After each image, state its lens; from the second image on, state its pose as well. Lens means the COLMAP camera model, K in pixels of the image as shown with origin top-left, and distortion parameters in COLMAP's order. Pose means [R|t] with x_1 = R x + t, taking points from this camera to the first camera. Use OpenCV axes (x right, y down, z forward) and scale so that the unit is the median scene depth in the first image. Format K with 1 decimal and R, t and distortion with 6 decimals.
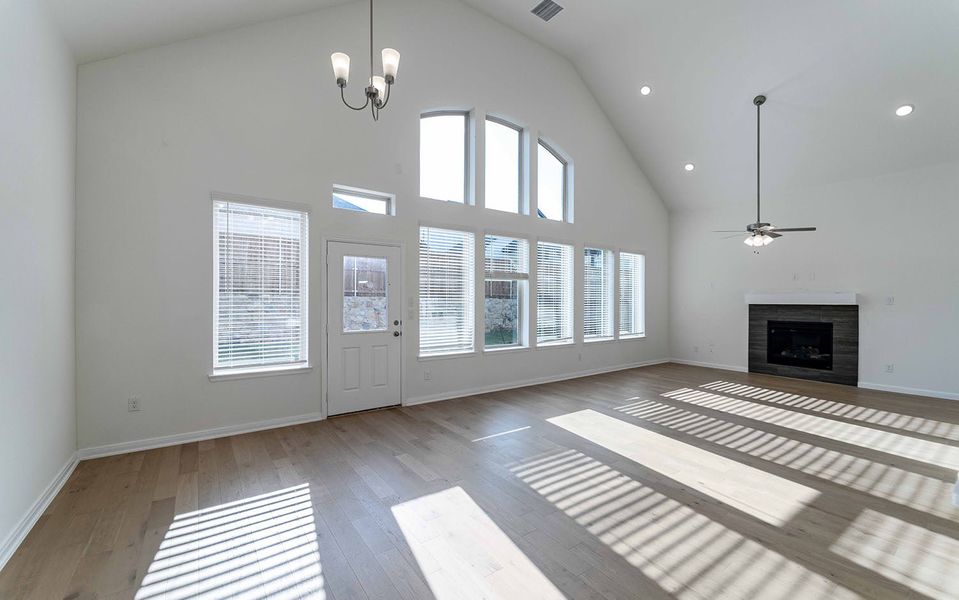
lens RADIAL K [[389.8, 0, 476.9], [0, 389.8, 301.2], [0, 0, 1]] dist [0.000122, -0.002413]
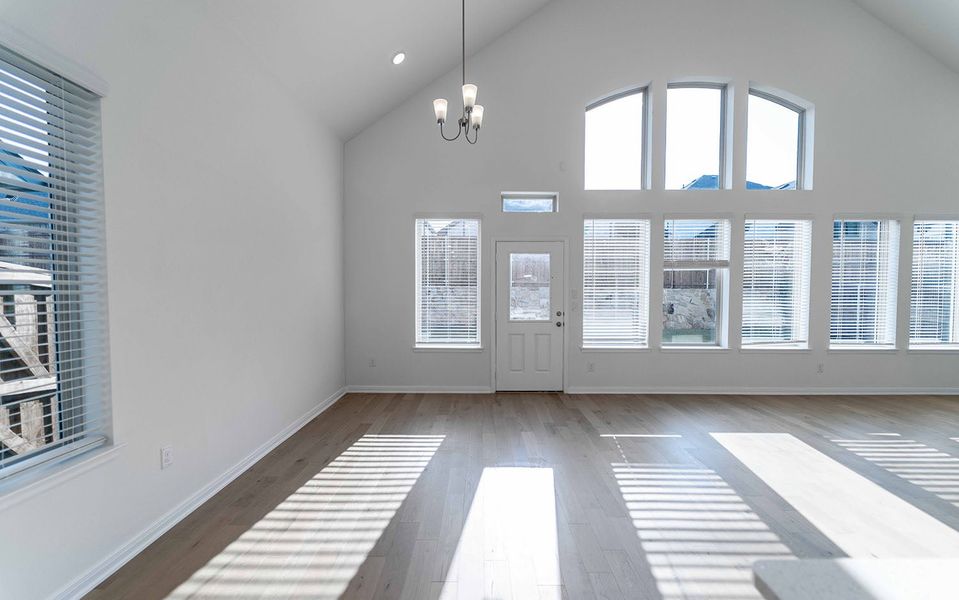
lens RADIAL K [[389.8, 0, 476.6], [0, 389.8, 301.8], [0, 0, 1]] dist [0.000122, -0.002413]
pose [[0.808223, 0.016245, -0.588653, 0.241917], [0.000333, 0.999607, 0.028044, -0.007136], [0.588877, -0.022862, 0.807900, 0.015369]]
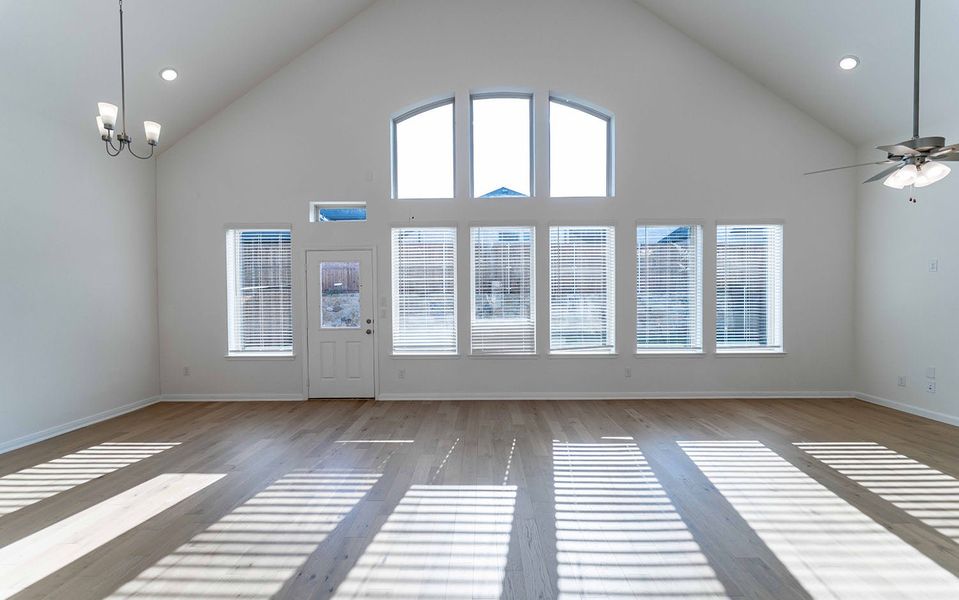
lens RADIAL K [[389.8, 0, 481.5], [0, 389.8, 307.8], [0, 0, 1]] dist [0.000122, -0.002413]
pose [[0.810006, 0.006619, -0.586384, 0.691522], [0.009963, 0.999637, 0.025045, -0.006209], [0.586337, -0.026129, 0.809646, 0.324447]]
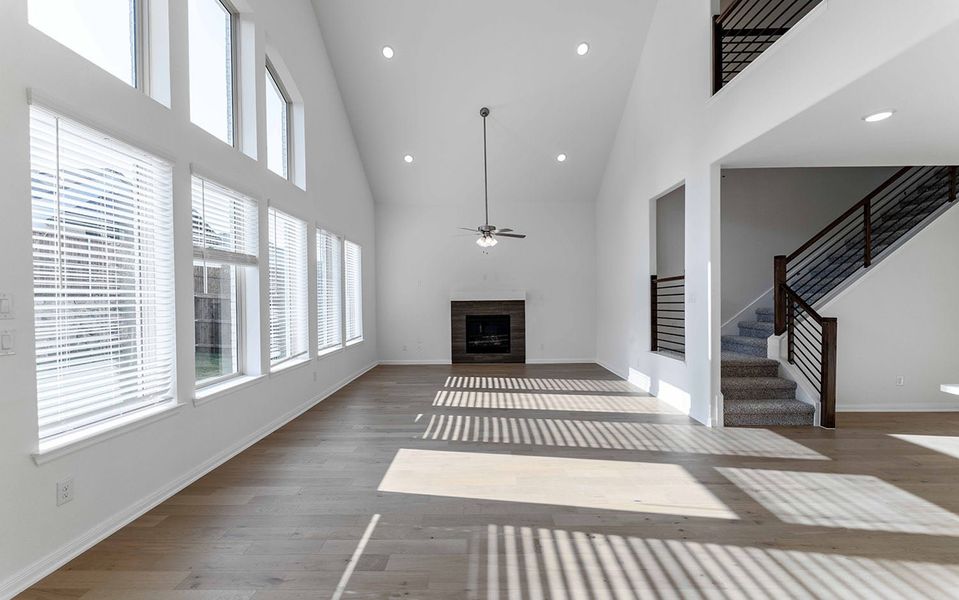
lens RADIAL K [[389.8, 0, 476.3], [0, 389.8, 303.7], [0, 0, 1]] dist [0.000122, -0.002413]
pose [[0.589490, -0.019674, 0.807536, -0.211169], [0.012855, 0.999805, 0.014974, -0.000436], [-0.807673, 0.001553, 0.589629, 0.468363]]
